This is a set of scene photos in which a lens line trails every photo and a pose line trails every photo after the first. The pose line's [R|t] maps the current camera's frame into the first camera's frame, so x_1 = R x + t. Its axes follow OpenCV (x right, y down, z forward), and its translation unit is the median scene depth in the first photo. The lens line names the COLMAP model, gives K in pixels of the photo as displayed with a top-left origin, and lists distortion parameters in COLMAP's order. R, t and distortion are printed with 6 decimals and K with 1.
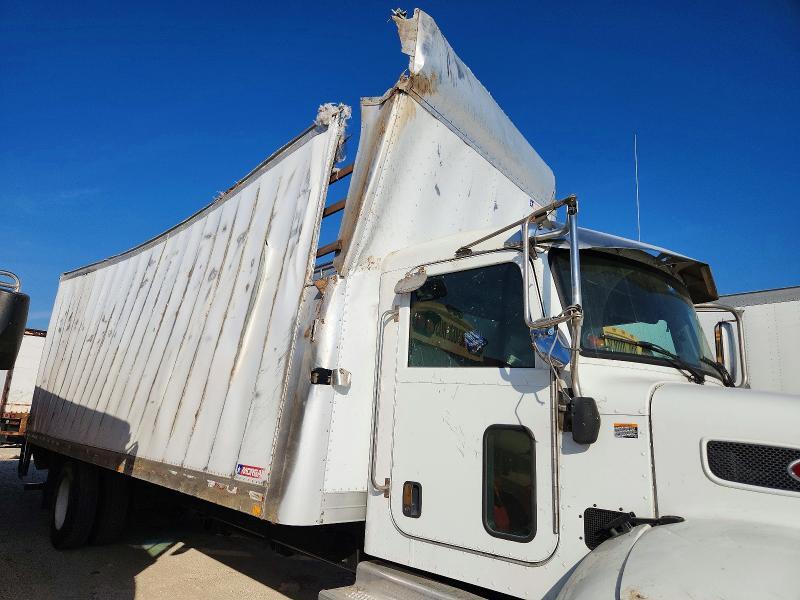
lens RADIAL K [[573.0, 0, 400.0], [0, 573.0, 300.0], [0, 0, 1]] dist [0.108161, -0.079134]
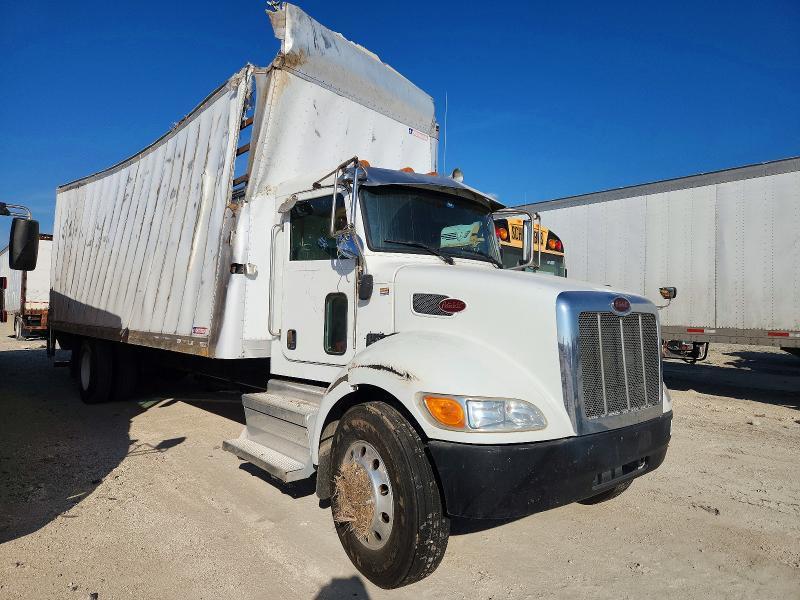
lens RADIAL K [[573.0, 0, 400.0], [0, 573.0, 300.0], [0, 0, 1]] dist [0.108161, -0.079134]
pose [[0.999374, -0.033232, -0.012109, 0.282506], [0.034903, 0.982024, 0.185499, -0.050313], [0.005727, -0.185806, 0.982570, -0.475597]]
